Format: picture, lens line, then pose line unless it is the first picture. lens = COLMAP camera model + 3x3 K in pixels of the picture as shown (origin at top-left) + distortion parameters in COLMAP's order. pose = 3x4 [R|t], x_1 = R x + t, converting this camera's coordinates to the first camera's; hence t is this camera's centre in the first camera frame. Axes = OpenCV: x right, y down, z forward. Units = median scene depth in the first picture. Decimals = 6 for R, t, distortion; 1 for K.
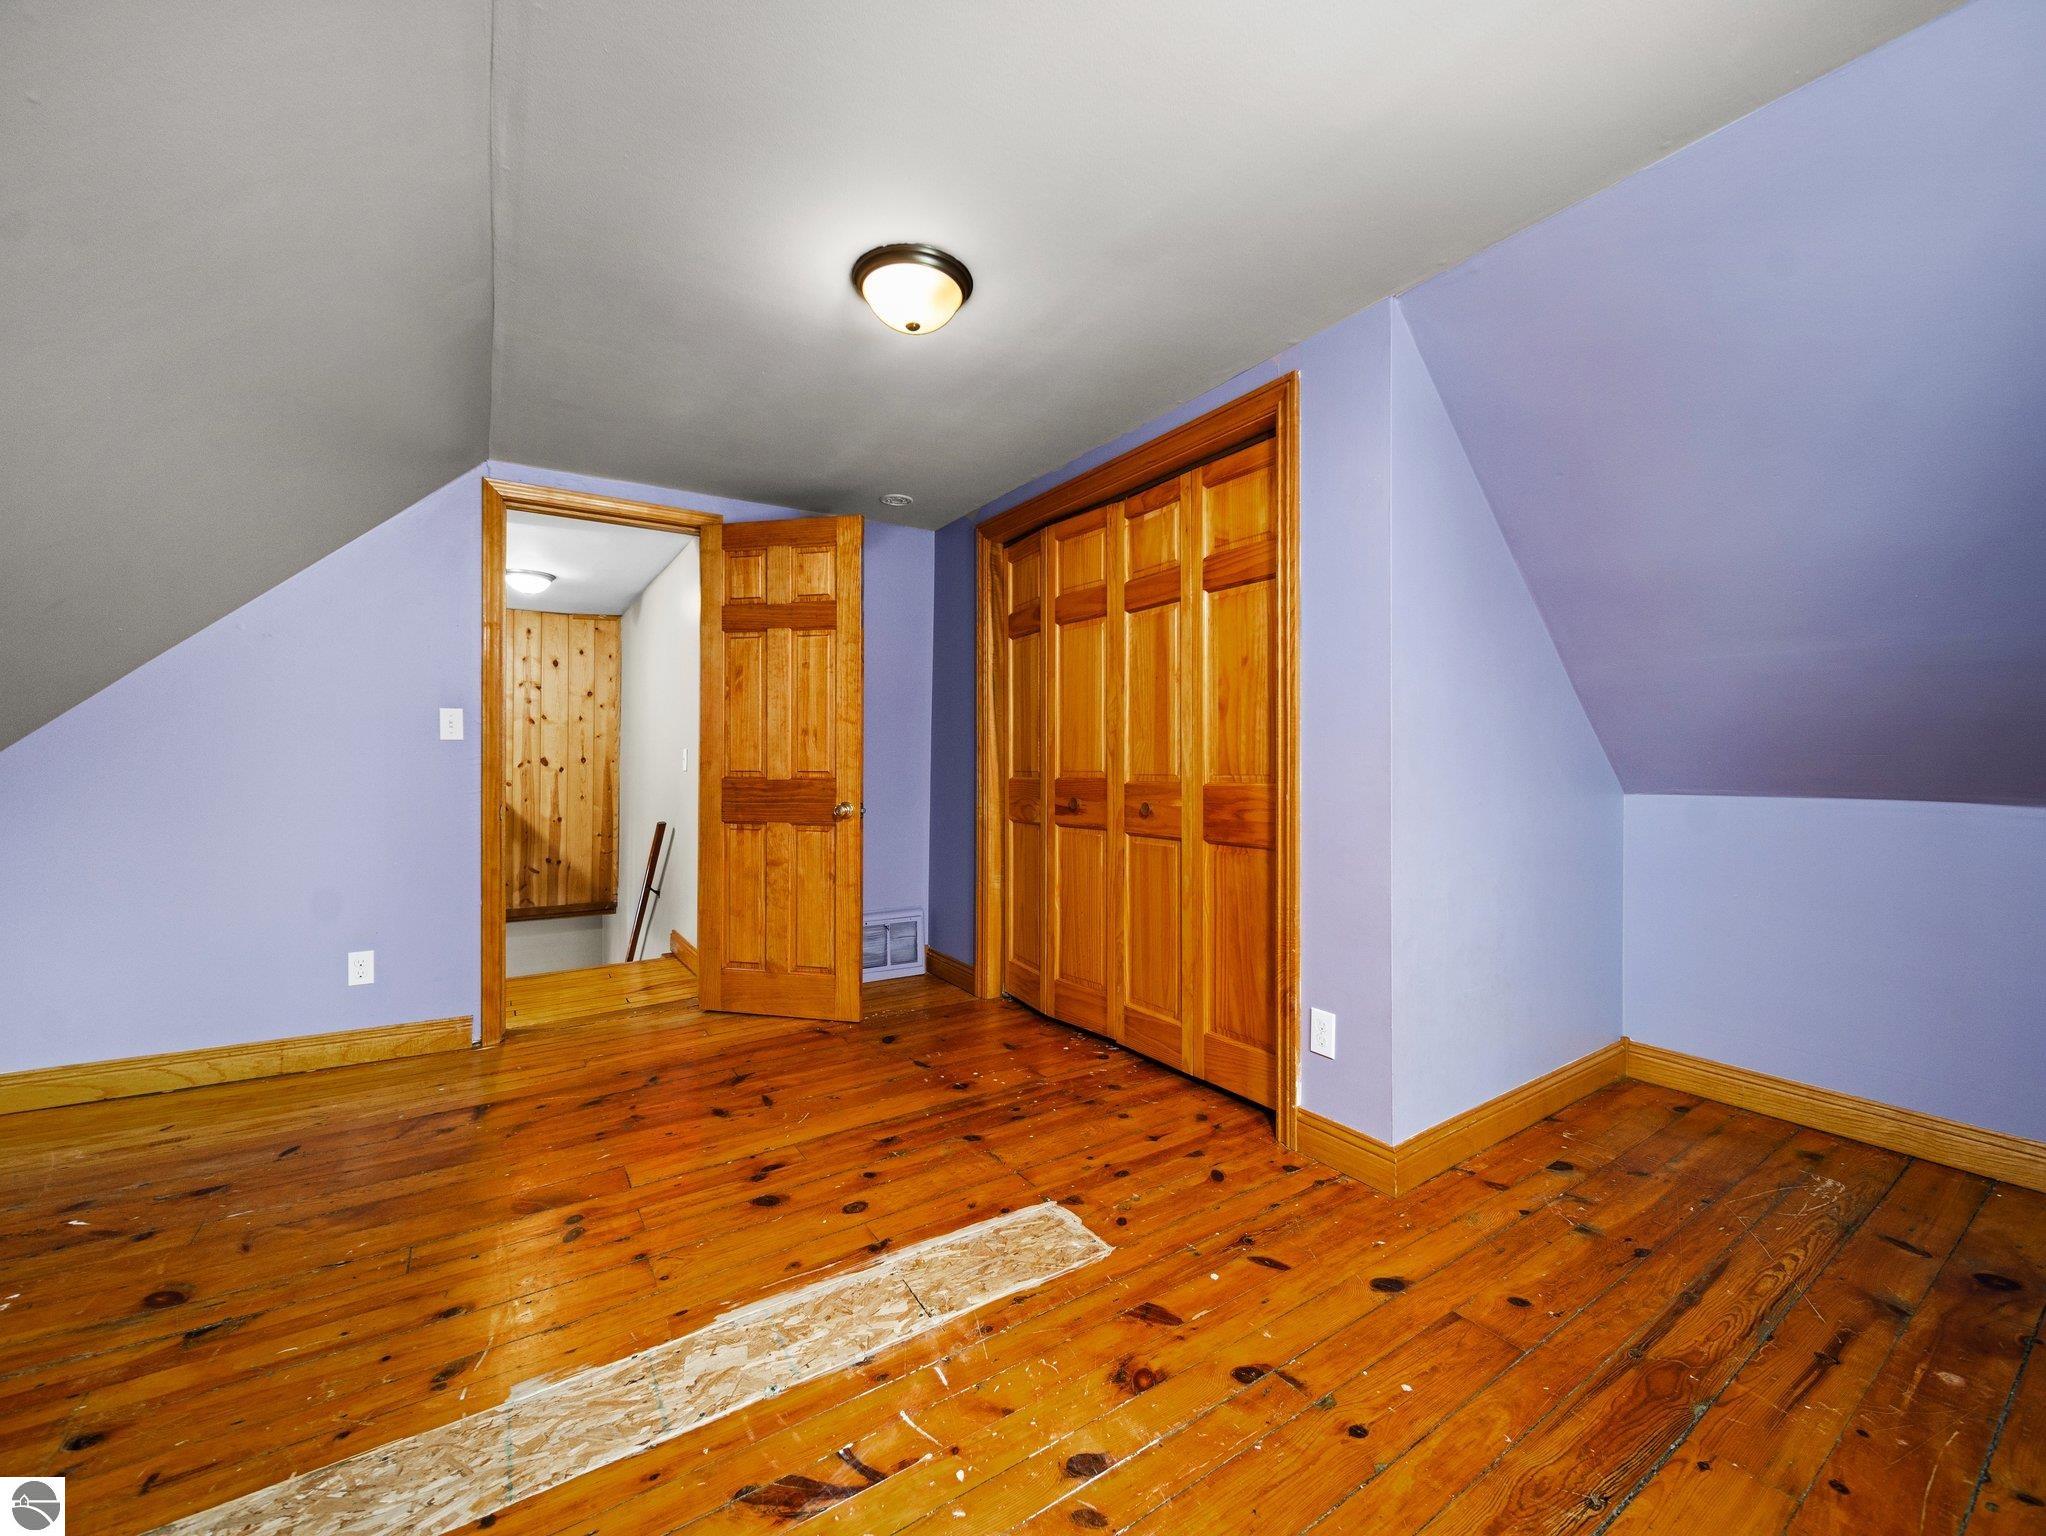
lens RADIAL K [[812.3, 0, 1018.2], [0, 812.3, 764.3], [0, 0, 1]] dist [-0.001621, -0.000539]
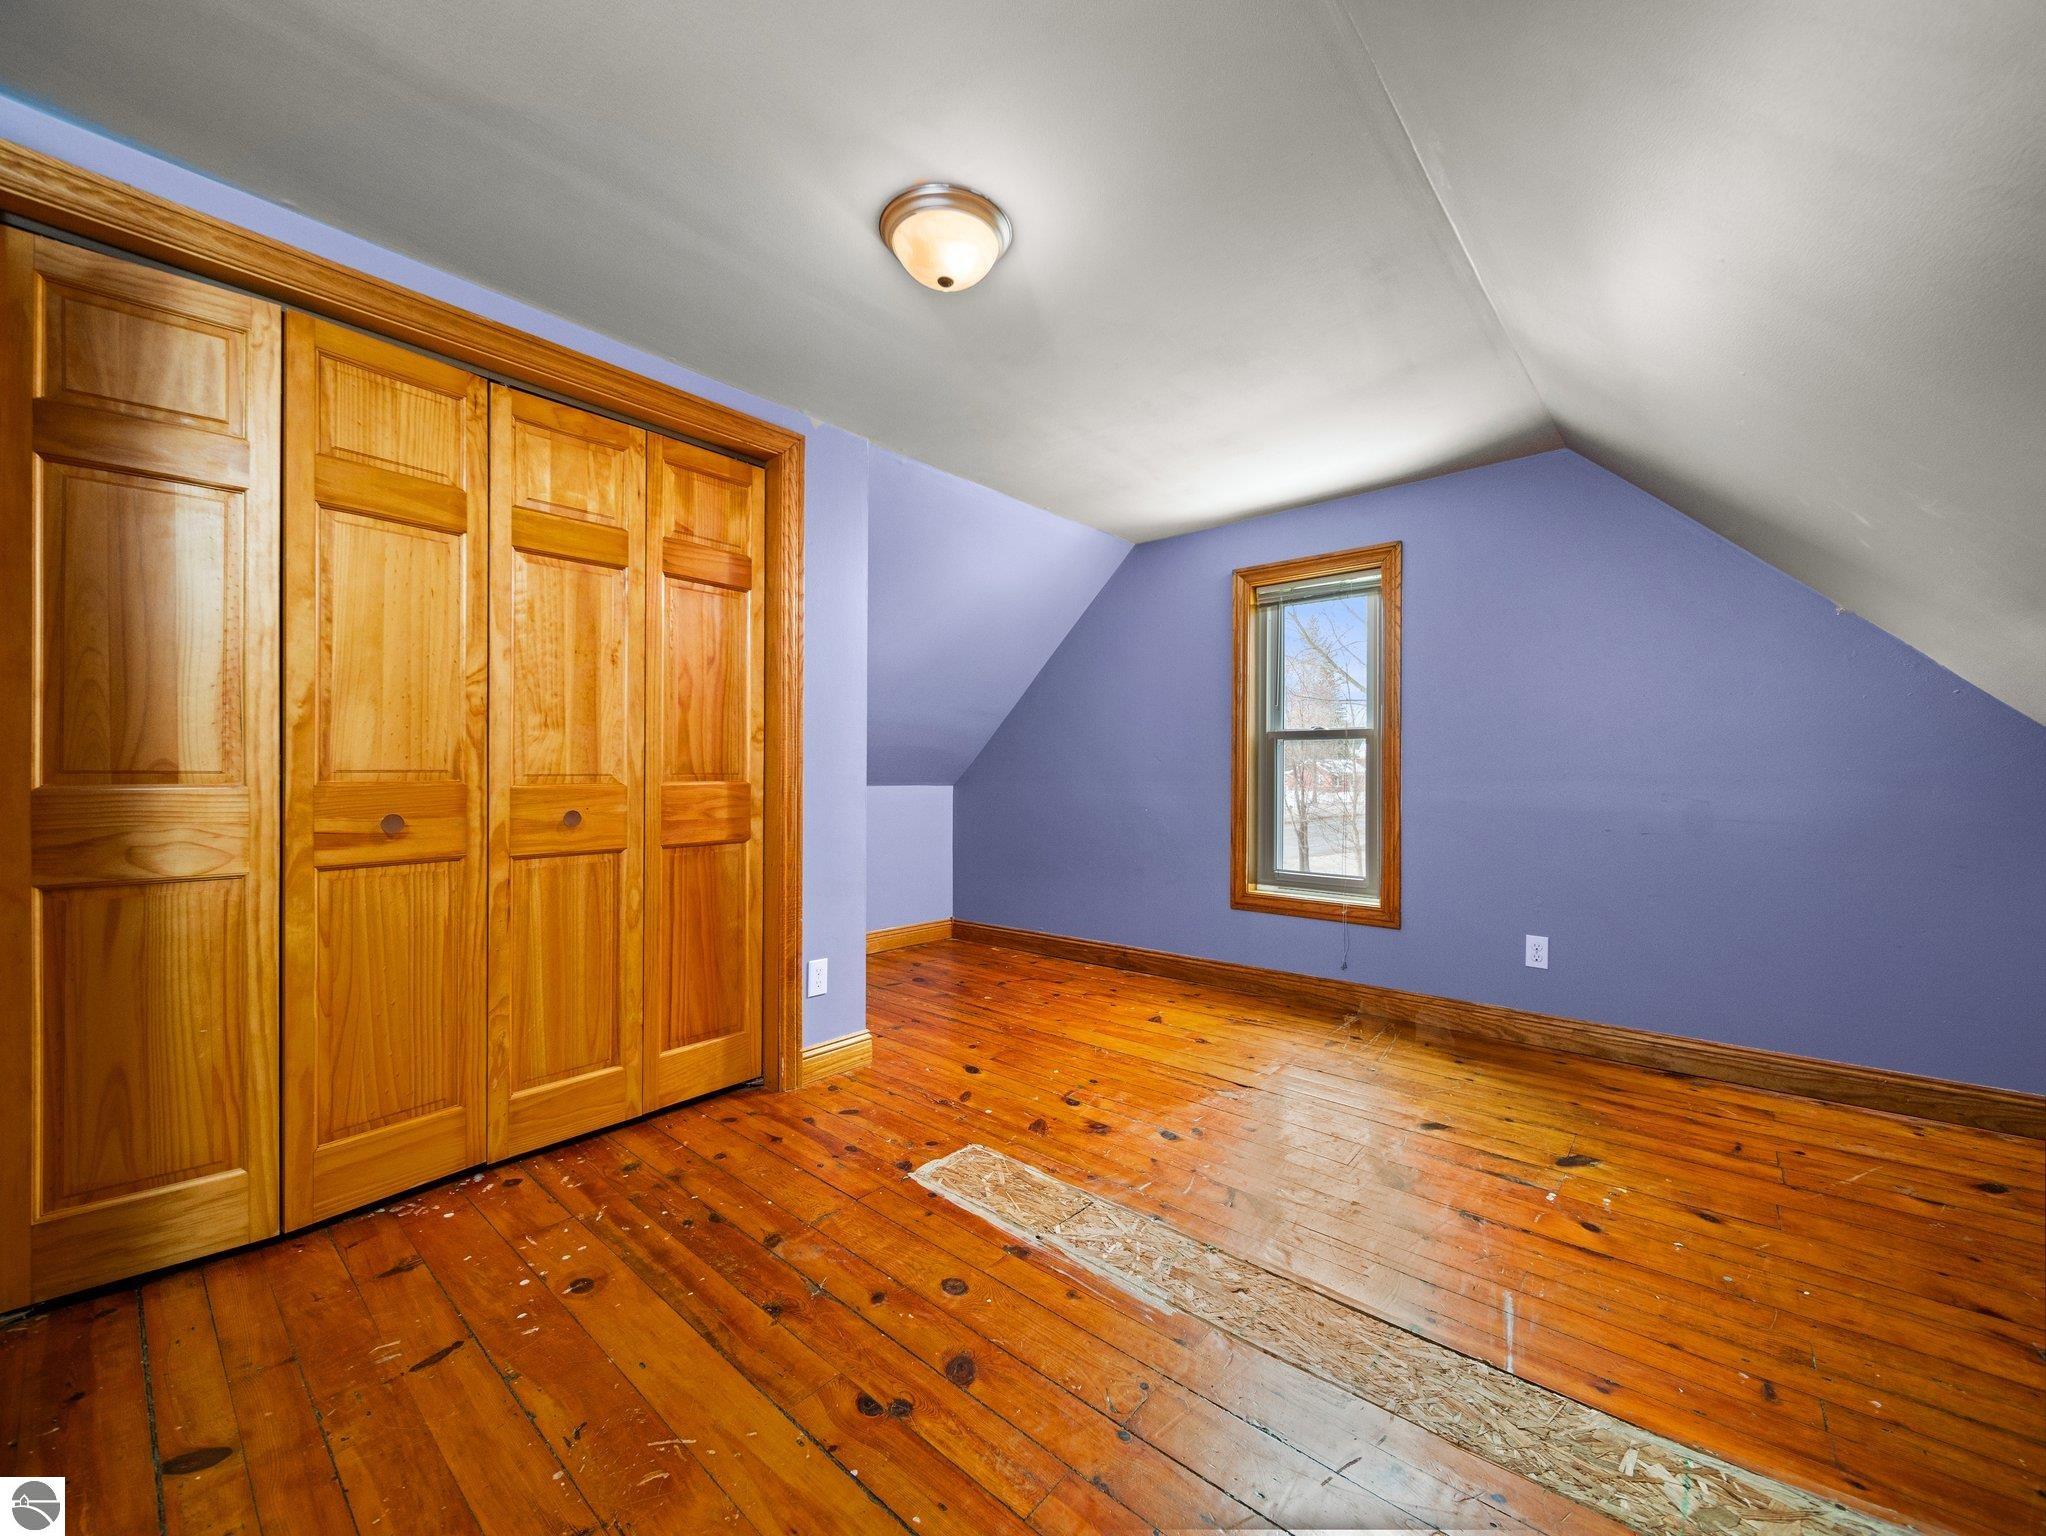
lens RADIAL K [[812.3, 0, 1018.9], [0, 812.3, 771.5], [0, 0, 1]] dist [-0.001621, -0.000539]
pose [[-0.277233, -0.000815, 0.960802, -0.871635], [-0.003560, 0.999994, -0.000179, 0.010039], [-0.960796, -0.003470, -0.277234, 0.994169]]
